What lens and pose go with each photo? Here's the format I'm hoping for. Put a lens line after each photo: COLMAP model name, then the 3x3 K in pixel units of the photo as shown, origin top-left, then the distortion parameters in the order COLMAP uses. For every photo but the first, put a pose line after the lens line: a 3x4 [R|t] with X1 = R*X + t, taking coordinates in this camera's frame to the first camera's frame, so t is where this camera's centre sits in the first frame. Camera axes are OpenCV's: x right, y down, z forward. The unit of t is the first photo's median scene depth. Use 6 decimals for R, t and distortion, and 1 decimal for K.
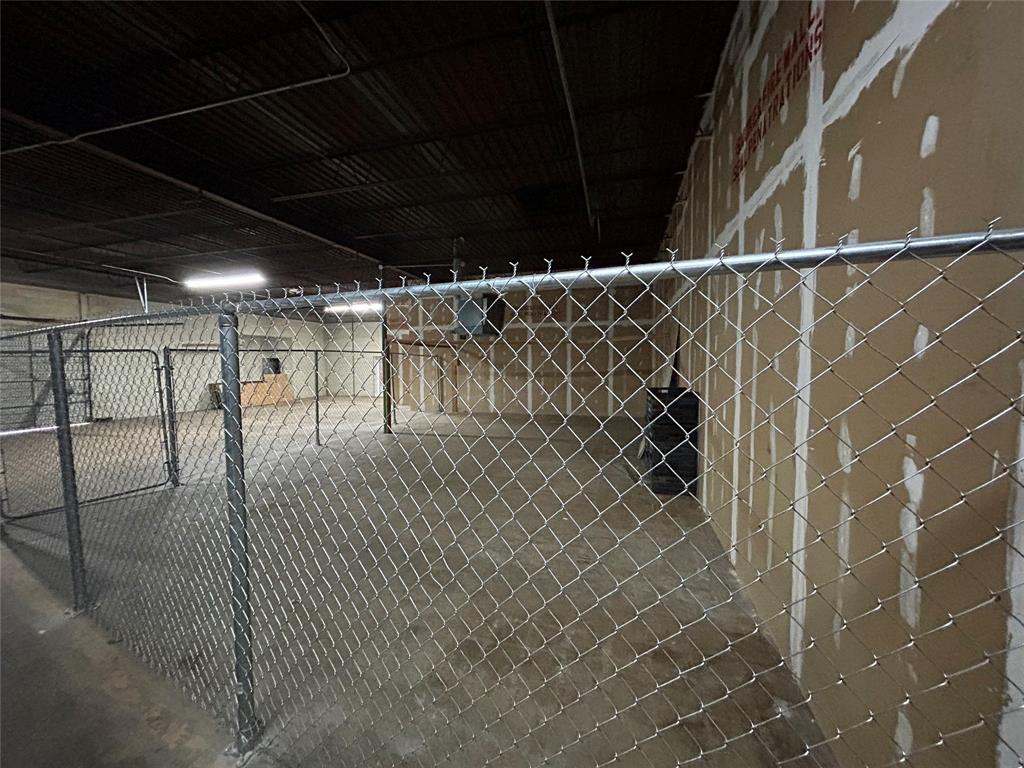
lens RADIAL K [[407.4, 0, 509.5], [0, 407.4, 381.9], [0, 0, 1]] dist [-0.001259, -0.000223]
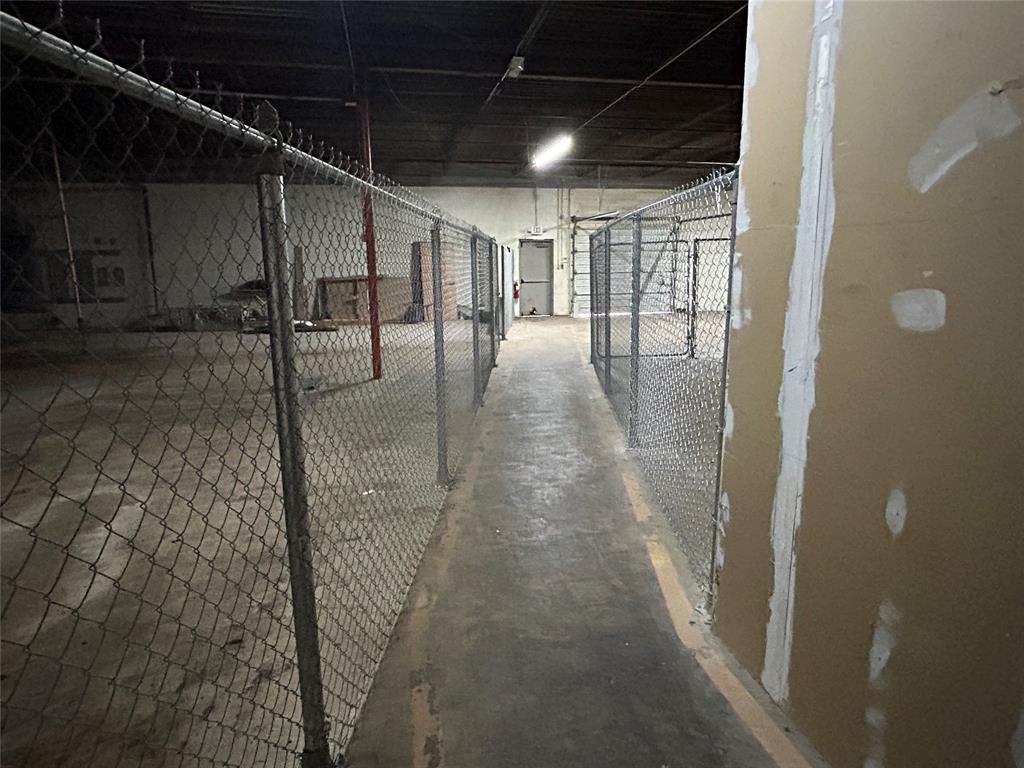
lens RADIAL K [[610.5, 0, 513.4], [0, 610.5, 386.9], [0, 0, 1]] dist [0.002525, 0.001183]
pose [[0.444987, 0.173201, -0.878628, 0.278648], [-0.033257, 0.983638, 0.177058, 0.022030], [0.894919, -0.049568, 0.443467, -0.134921]]
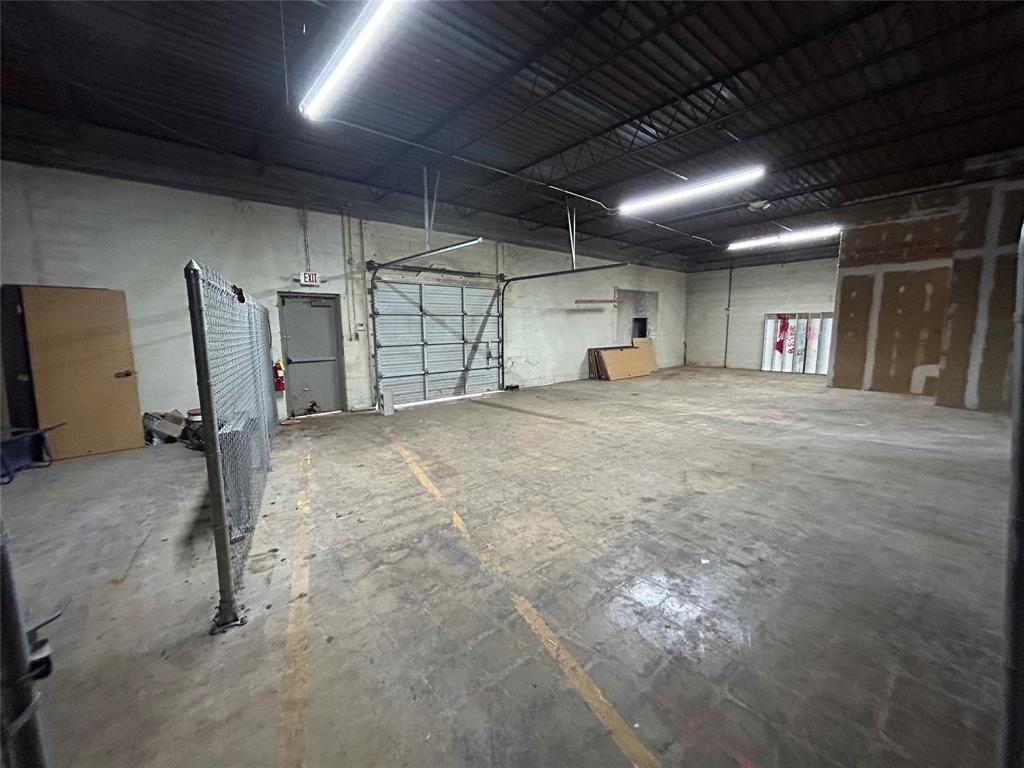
lens RADIAL K [[407.4, 0, 518.6], [0, 407.4, 384.4], [0, 0, 1]] dist [-0.001259, -0.000223]
pose [[0.846945, 0.065198, -0.527667, -0.534239], [-0.017799, 0.995373, 0.094419, 0.001343], [0.531382, -0.070576, 0.844187, 0.265336]]
